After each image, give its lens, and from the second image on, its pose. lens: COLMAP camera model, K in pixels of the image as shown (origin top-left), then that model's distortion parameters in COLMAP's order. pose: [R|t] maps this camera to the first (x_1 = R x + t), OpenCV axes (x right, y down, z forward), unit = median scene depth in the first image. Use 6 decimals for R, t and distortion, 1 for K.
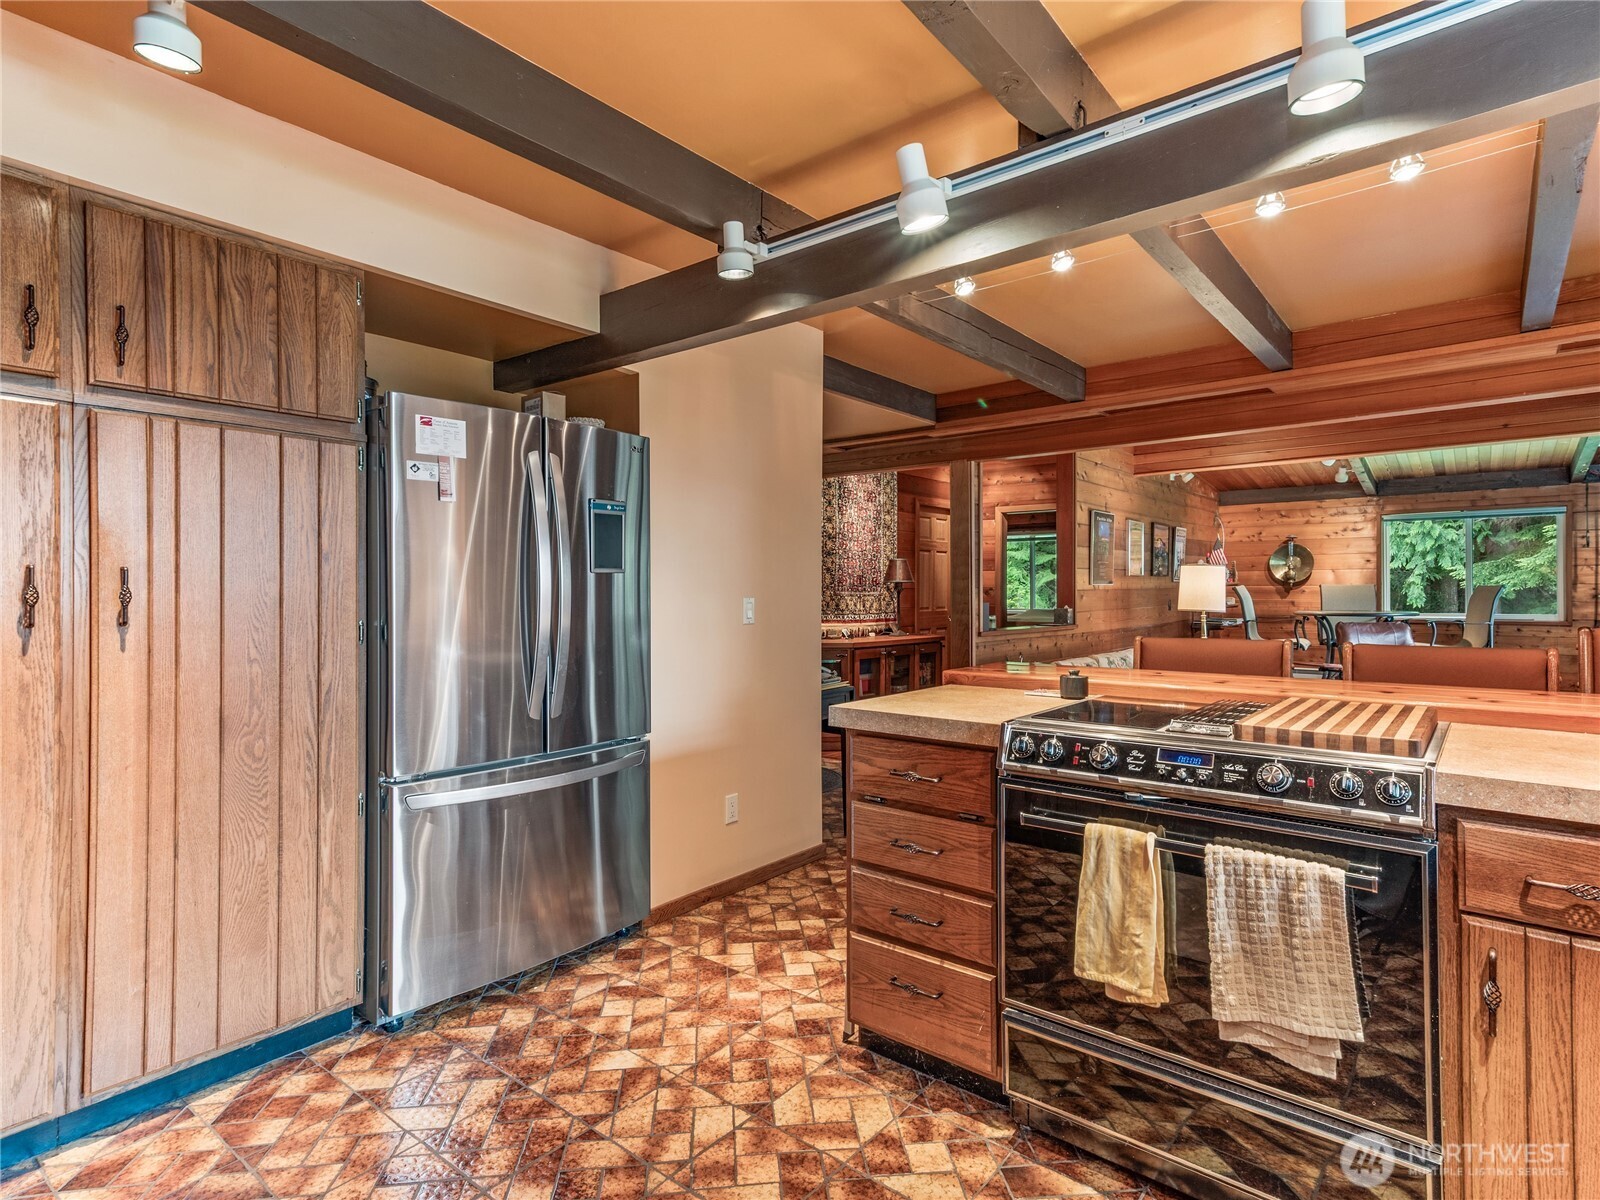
lens RADIAL K [[850.3, 0, 788.1], [0, 850.3, 590.9], [0, 0, 1]] dist [0.017079, -0.000747]
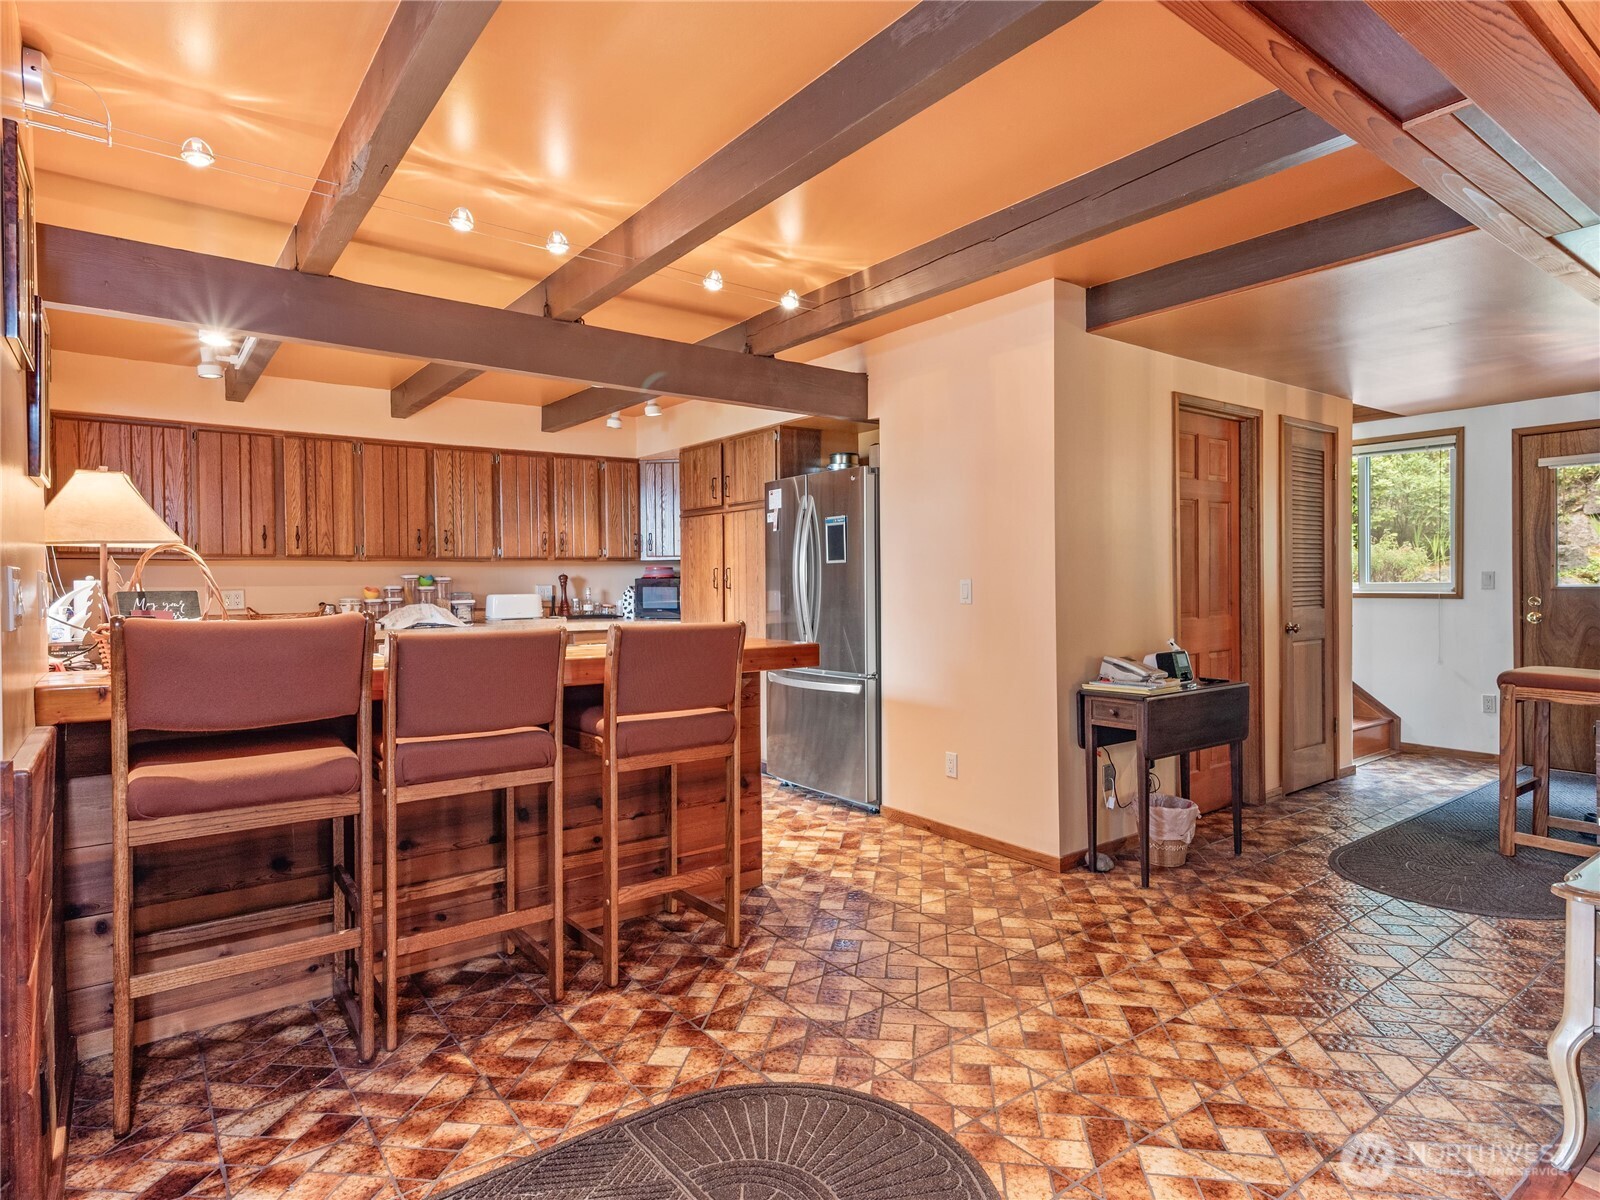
lens RADIAL K [[850.3, 0, 798.9], [0, 850.3, 590.8], [0, 0, 1]] dist [0.017079, -0.000747]
pose [[-0.234269, 0.010370, -0.972117, 1.155946], [0.007312, 0.999934, 0.008904, 0.012678], [0.972144, -0.005023, -0.234329, 1.139881]]
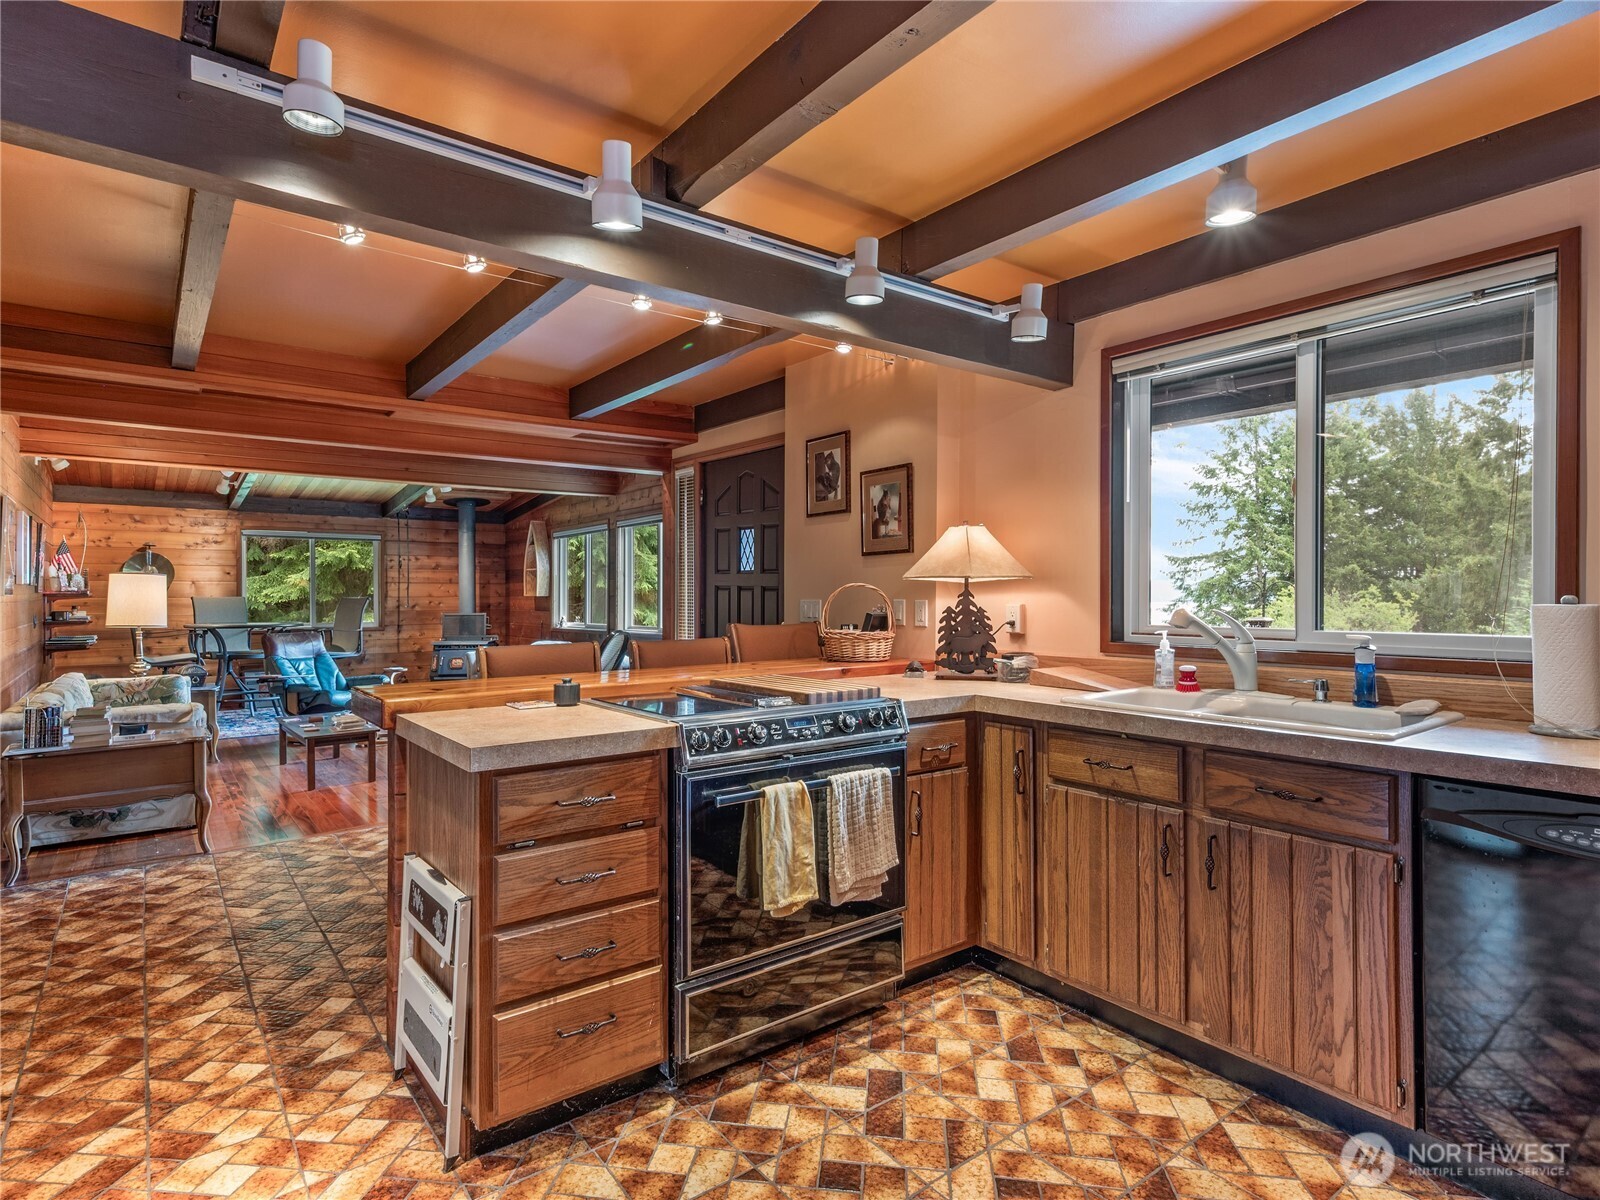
lens RADIAL K [[850.3, 0, 785.2], [0, 850.3, 601.2], [0, 0, 1]] dist [0.017079, -0.000747]
pose [[0.225903, -0.001188, 0.974149, -0.454643], [0.003393, 0.999994, 0.000432, -0.001125], [-0.974144, 0.003207, 0.225906, 0.363752]]
